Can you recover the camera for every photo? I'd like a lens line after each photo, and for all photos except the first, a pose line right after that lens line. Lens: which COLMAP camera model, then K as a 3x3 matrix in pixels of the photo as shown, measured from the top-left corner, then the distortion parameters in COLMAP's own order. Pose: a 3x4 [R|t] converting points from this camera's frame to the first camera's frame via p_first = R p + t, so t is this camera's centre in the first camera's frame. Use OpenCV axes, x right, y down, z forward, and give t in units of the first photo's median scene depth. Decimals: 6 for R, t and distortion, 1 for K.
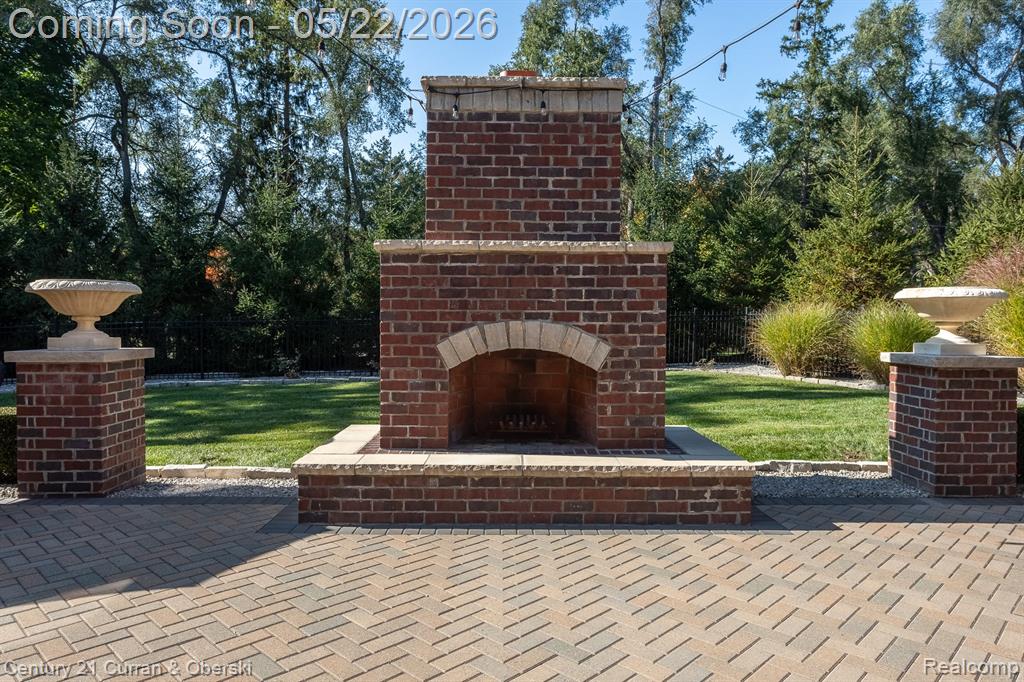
lens RADIAL K [[664.9, 0, 513.3], [0, 664.9, 334.8], [0, 0, 1]] dist [-0.002112, -0.001622]
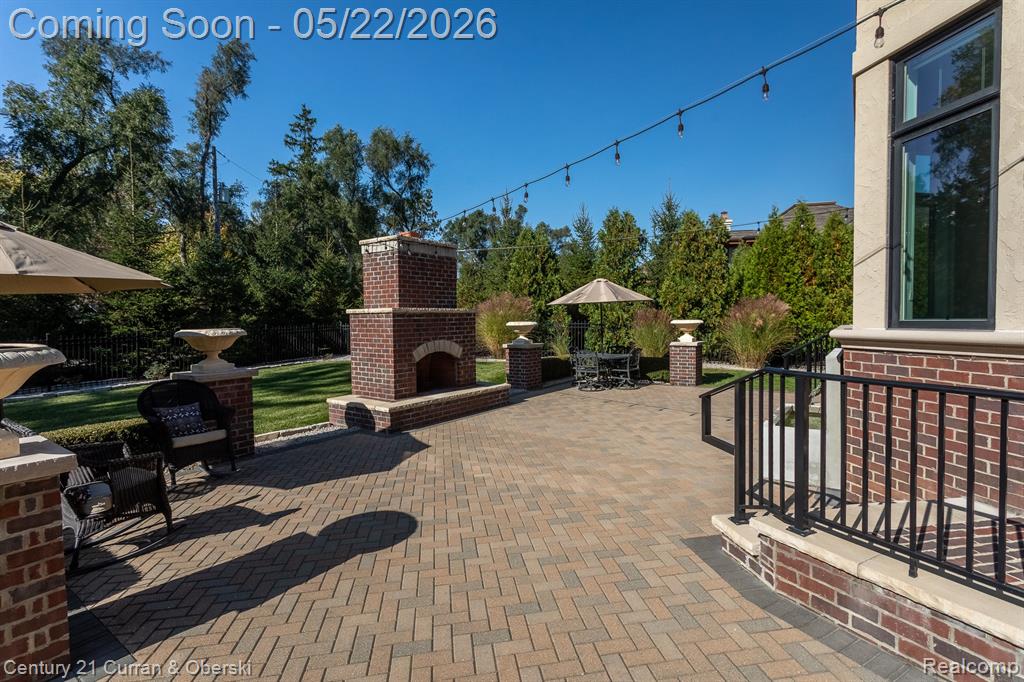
lens RADIAL K [[482.5, 0, 510.8], [0, 482.5, 338.0], [0, 0, 1]] dist [0.002748, -0.003301]
pose [[0.602146, -0.047422, 0.796976, -1.211808], [0.038011, 0.998805, 0.030713, -0.071421], [-0.797480, 0.011800, 0.603229, -0.295392]]
